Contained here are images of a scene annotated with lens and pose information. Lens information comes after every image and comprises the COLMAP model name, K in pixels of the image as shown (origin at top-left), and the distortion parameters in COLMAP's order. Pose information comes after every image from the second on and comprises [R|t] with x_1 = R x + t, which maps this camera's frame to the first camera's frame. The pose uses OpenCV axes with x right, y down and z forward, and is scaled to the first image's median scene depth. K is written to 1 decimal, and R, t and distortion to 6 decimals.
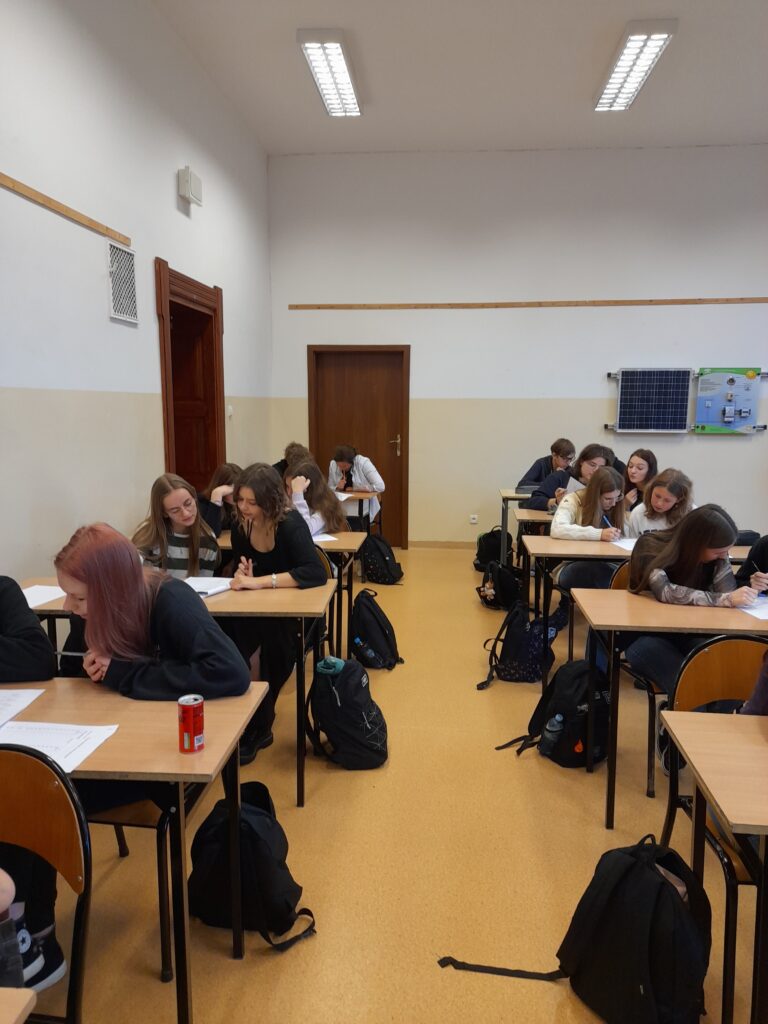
lens RADIAL K [[752.0, 0, 384.0], [0, 752.0, 512.0], [0, 0, 1]] dist [0.036459, -0.003460]
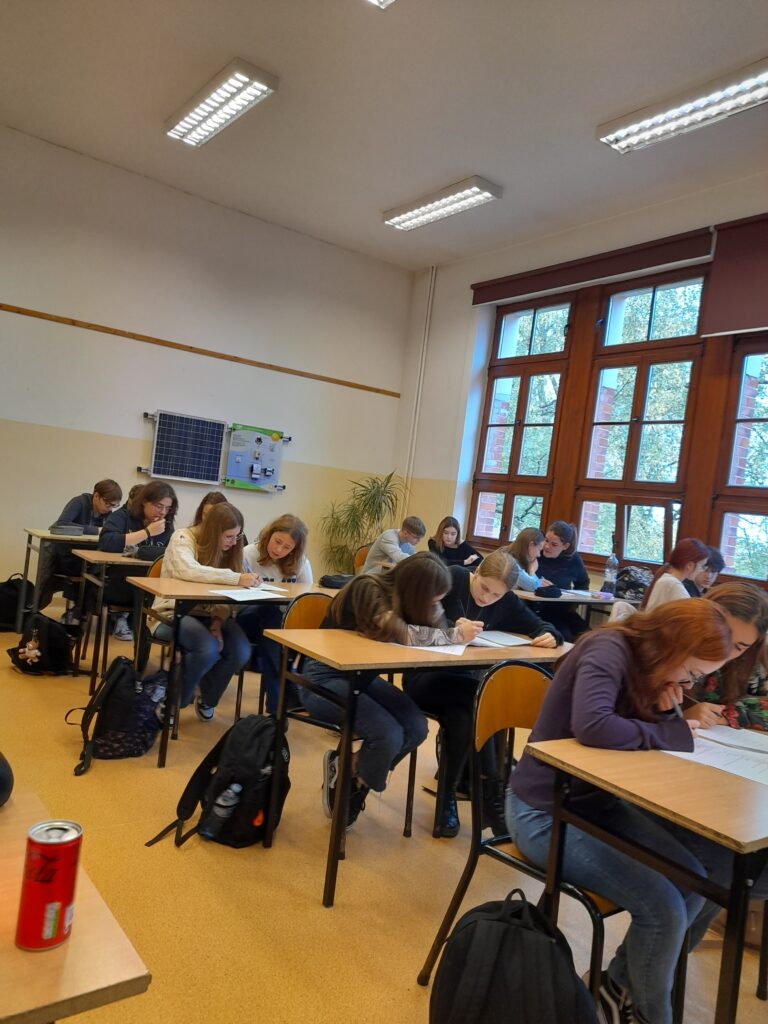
lens RADIAL K [[760.3, 0, 396.0], [0, 760.3, 519.3], [0, 0, 1]] dist [0.005073, 0.046095]
pose [[0.737519, 0.070464, 0.671640, -0.117417], [-0.019141, 0.996323, -0.083509, 0.023327], [-0.675055, 0.048734, 0.736156, 0.131130]]
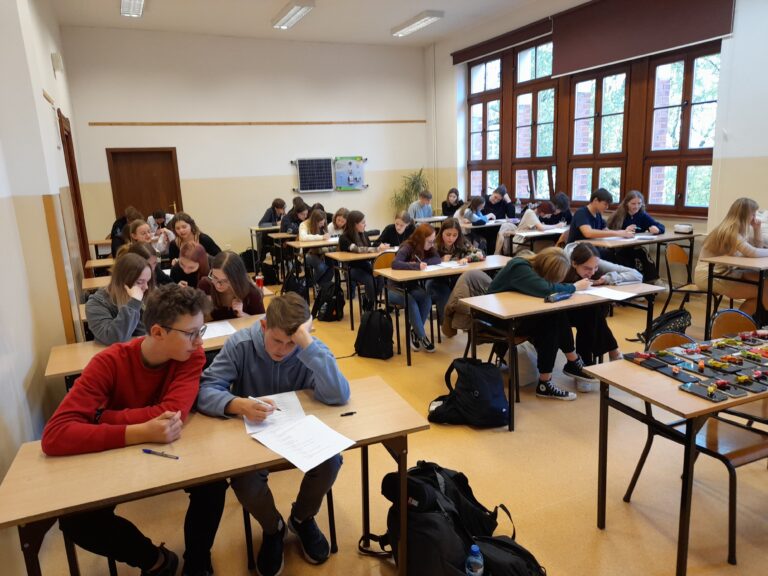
lens RADIAL K [[564.0, 0, 384.0], [0, 564.0, 288.0], [0, 0, 1]] dist [0.036459, -0.003460]
pose [[0.864263, -0.145516, 0.481534, -0.276229], [0.116873, 0.989138, 0.089144, 0.036068], [-0.489275, -0.020766, 0.871882, -0.419413]]
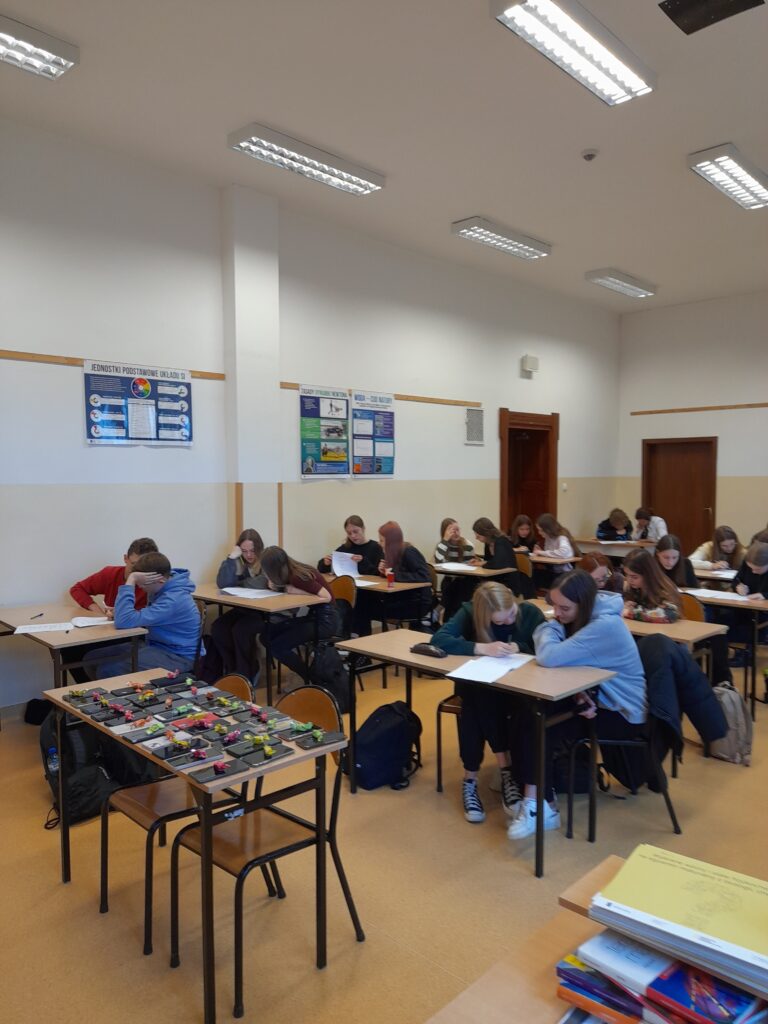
lens RADIAL K [[752.0, 0, 384.0], [0, 752.0, 512.0], [0, 0, 1]] dist [0.036459, -0.003460]
pose [[0.779349, 0.020562, -0.626252, 0.526528], [-0.077573, 0.994939, -0.063870, 0.053414], [0.621769, 0.098357, 0.777000, -0.497109]]
